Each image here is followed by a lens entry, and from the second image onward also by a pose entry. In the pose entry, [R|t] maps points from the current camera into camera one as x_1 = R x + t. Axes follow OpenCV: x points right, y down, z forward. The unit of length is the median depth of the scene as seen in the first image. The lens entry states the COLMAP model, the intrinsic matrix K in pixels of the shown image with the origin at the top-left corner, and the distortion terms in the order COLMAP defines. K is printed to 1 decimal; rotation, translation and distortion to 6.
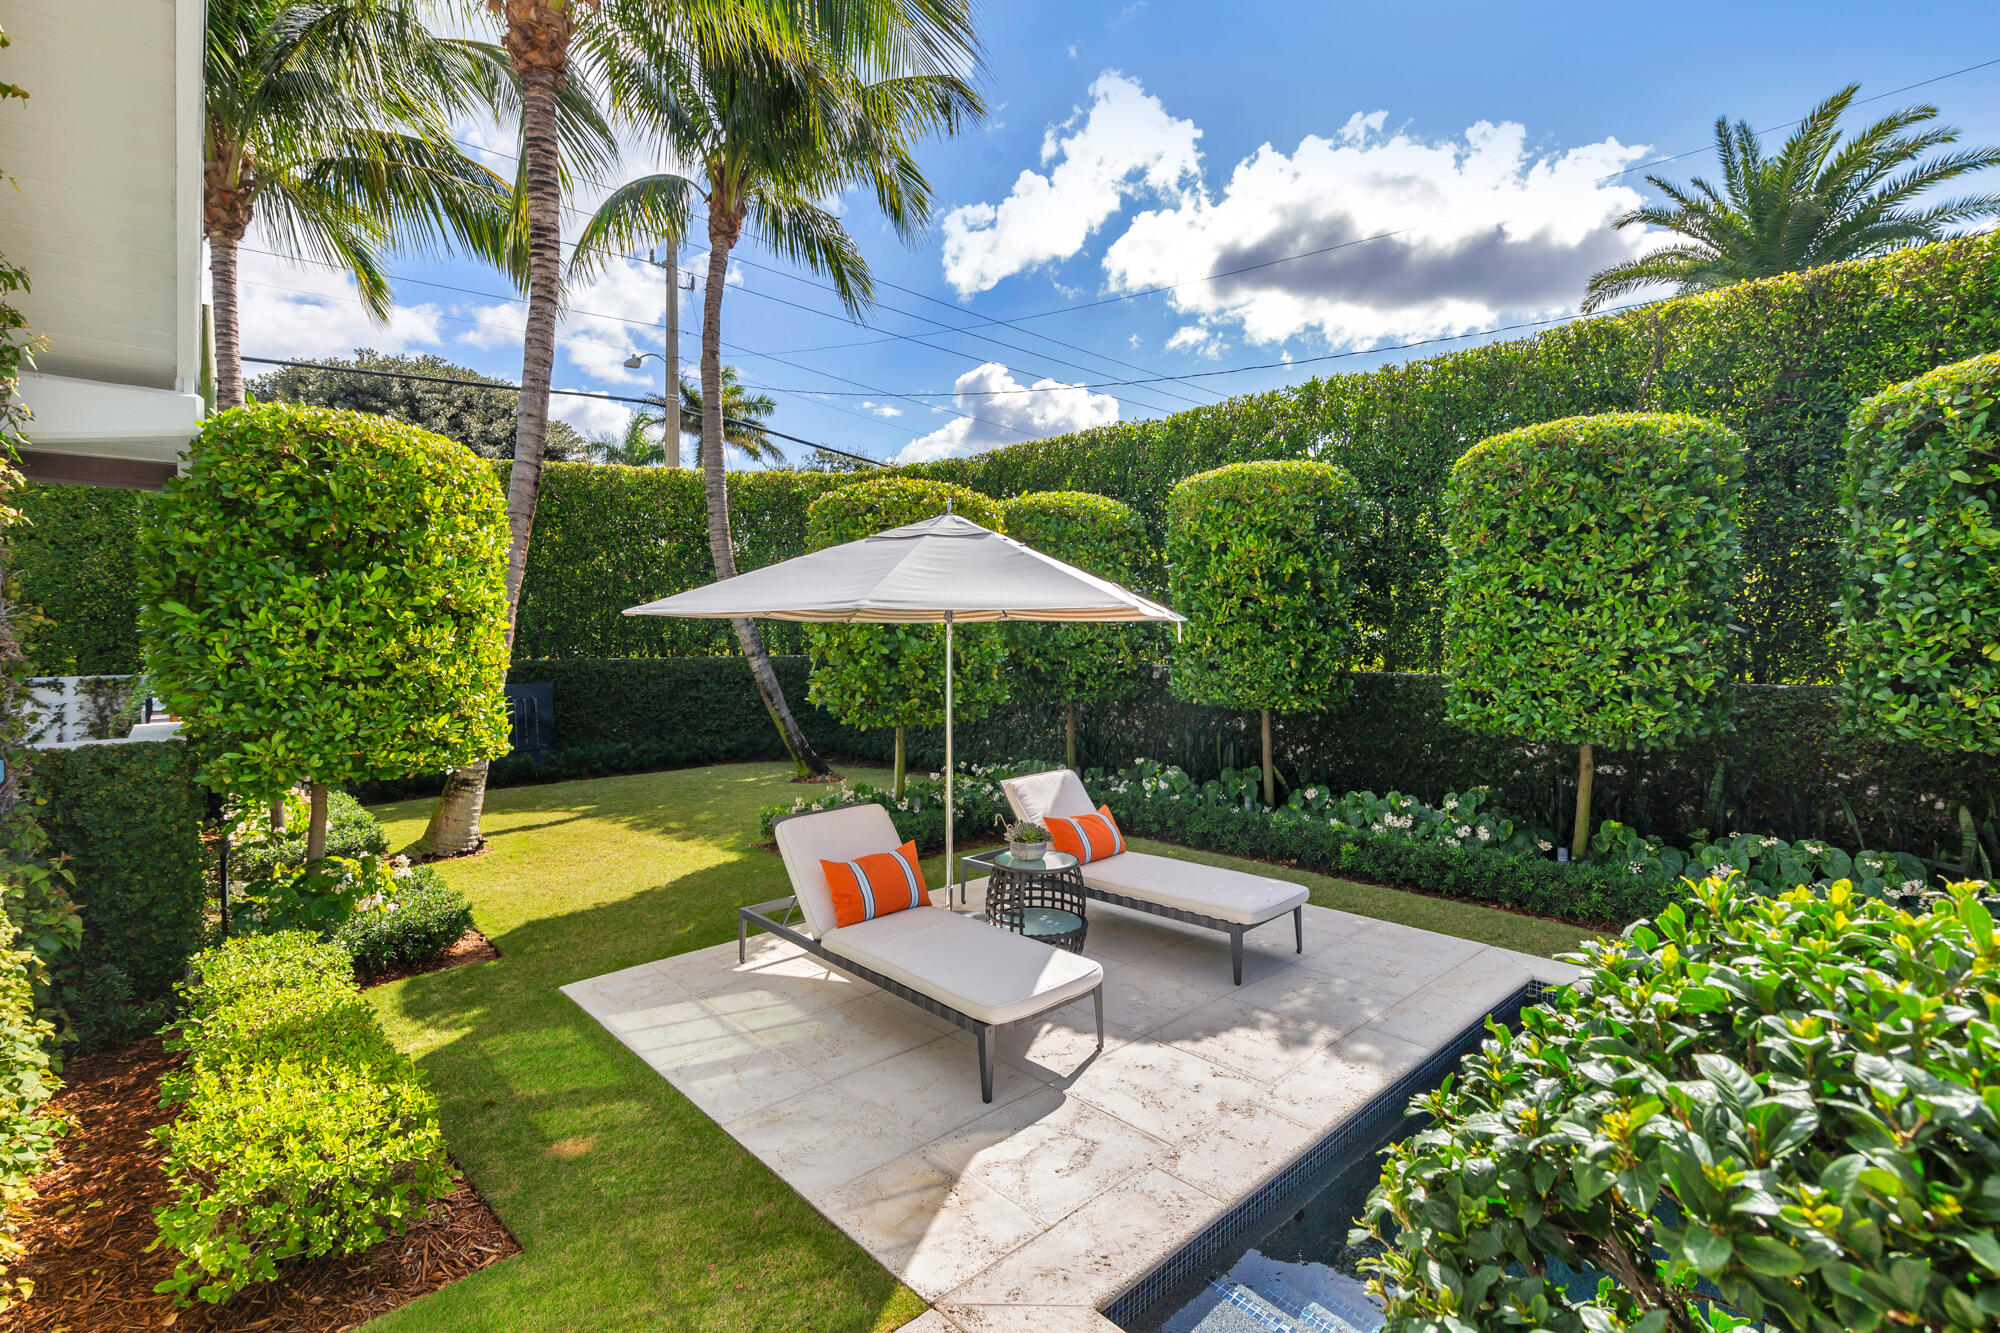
lens RADIAL K [[911.5, 0, 1000.0], [0, 911.5, 666.5], [0, 0, 1]] dist [0.001928, 0.000220]
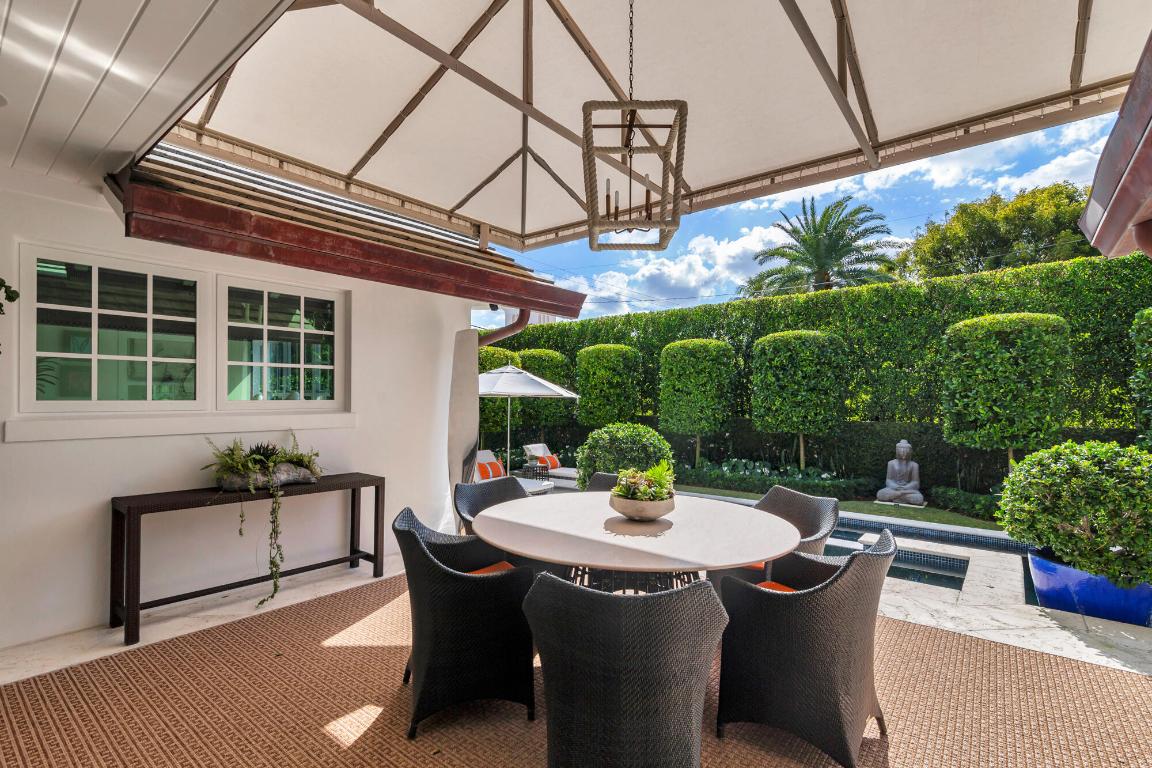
lens RADIAL K [[544.6, 0, 575.1], [0, 544.6, 381.7], [0, 0, 1]] dist [-0.001539, -0.000513]
pose [[0.988367, 0.015359, 0.151309, -0.093483], [-0.004291, 0.997308, -0.073205, 0.031280], [-0.152026, 0.071705, 0.985772, -0.784716]]
